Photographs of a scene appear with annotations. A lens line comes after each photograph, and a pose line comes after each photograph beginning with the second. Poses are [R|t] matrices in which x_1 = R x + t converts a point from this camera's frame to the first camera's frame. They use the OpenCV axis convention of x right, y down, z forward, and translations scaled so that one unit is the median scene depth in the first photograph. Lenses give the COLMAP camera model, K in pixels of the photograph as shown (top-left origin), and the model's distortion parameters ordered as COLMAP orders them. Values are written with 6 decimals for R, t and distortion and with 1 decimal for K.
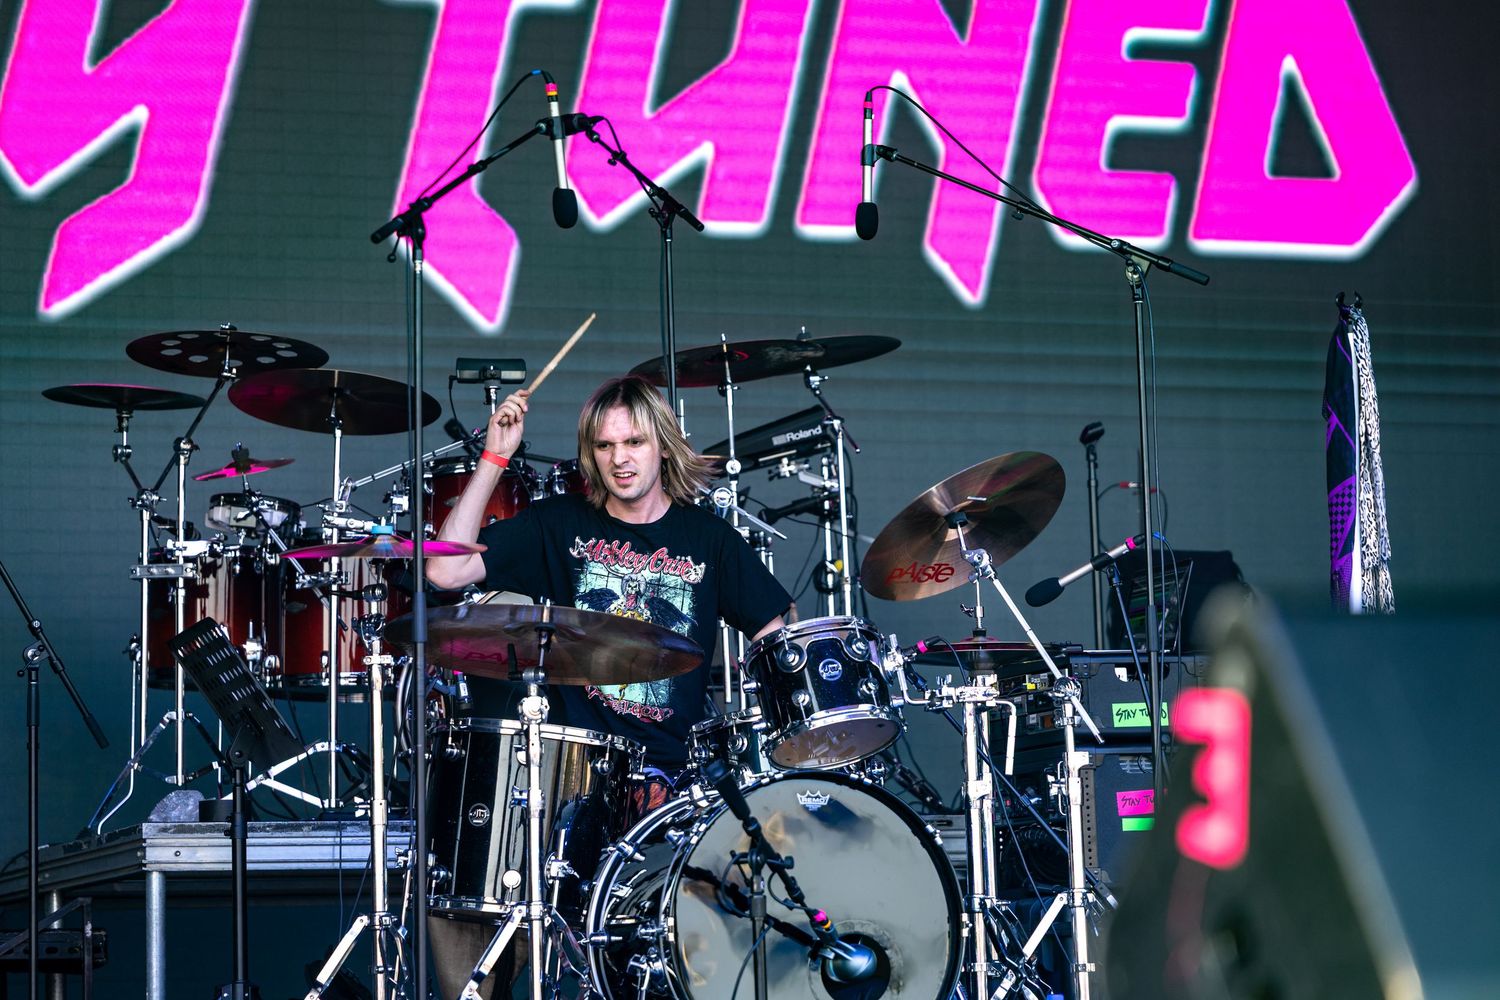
lens RADIAL K [[4385.6, 0, 751.9], [0, 4385.6, 499.2], [0, 0, 1]] dist [0.195812, 0.000000]
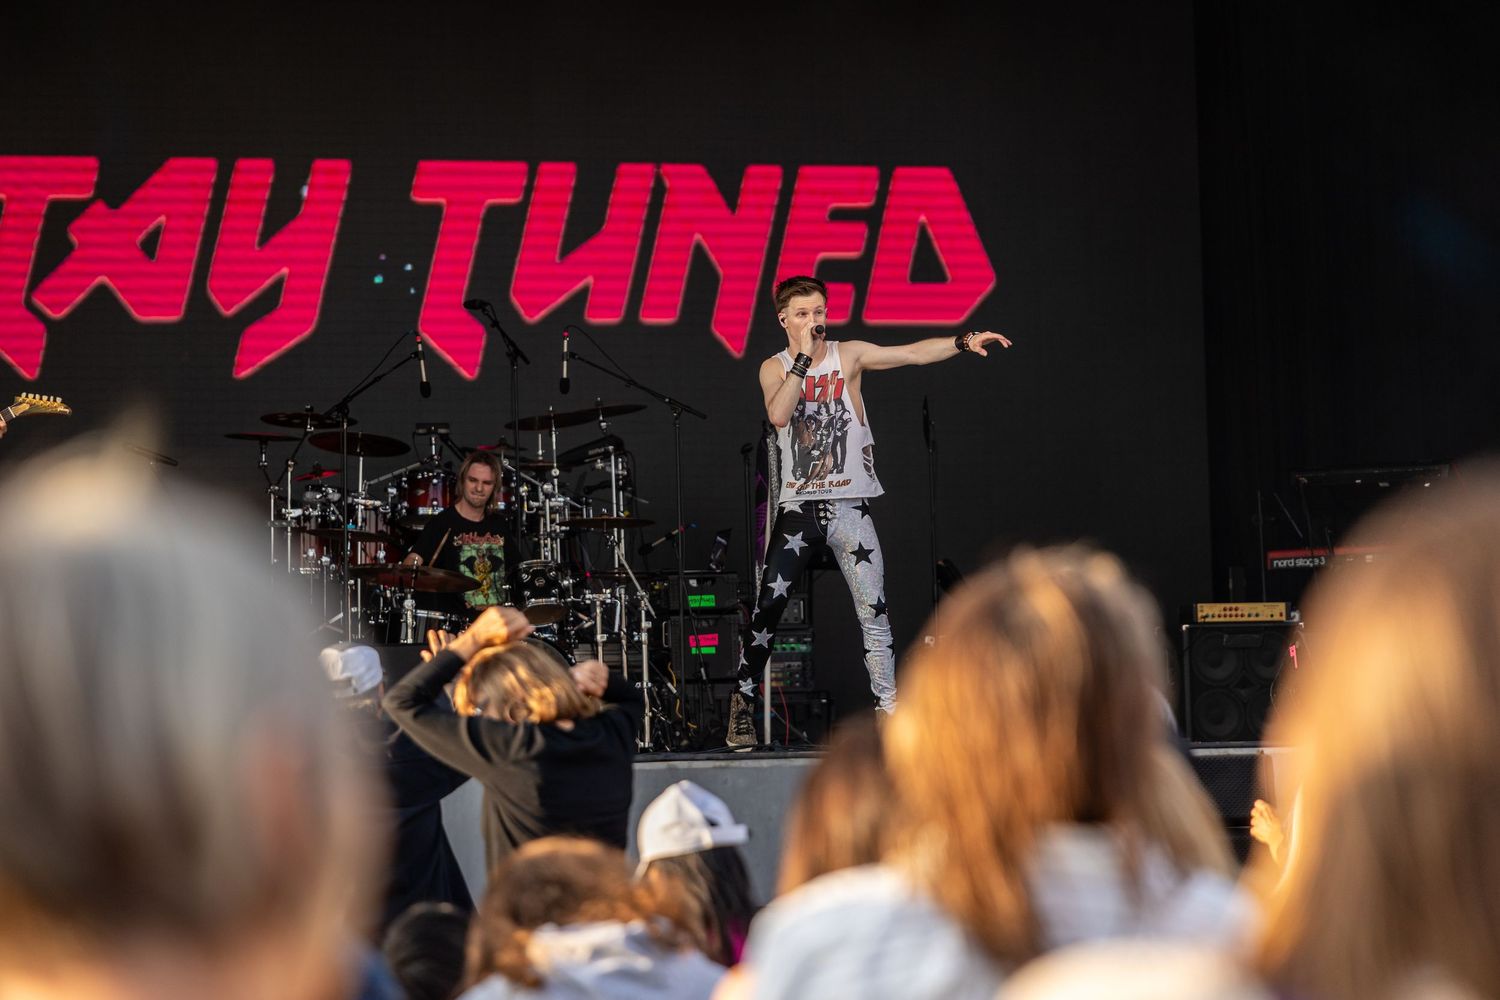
lens RADIAL K [[4385.6, 0, 748.7], [0, 4385.6, 500.9], [0, 0, 1]] dist [0.195812, 0.000000]
pose [[0.996679, -0.002687, -0.081386, 0.253386], [0.007301, 0.998378, 0.056457, -0.109232], [0.081102, -0.056864, 0.995082, -1.037419]]
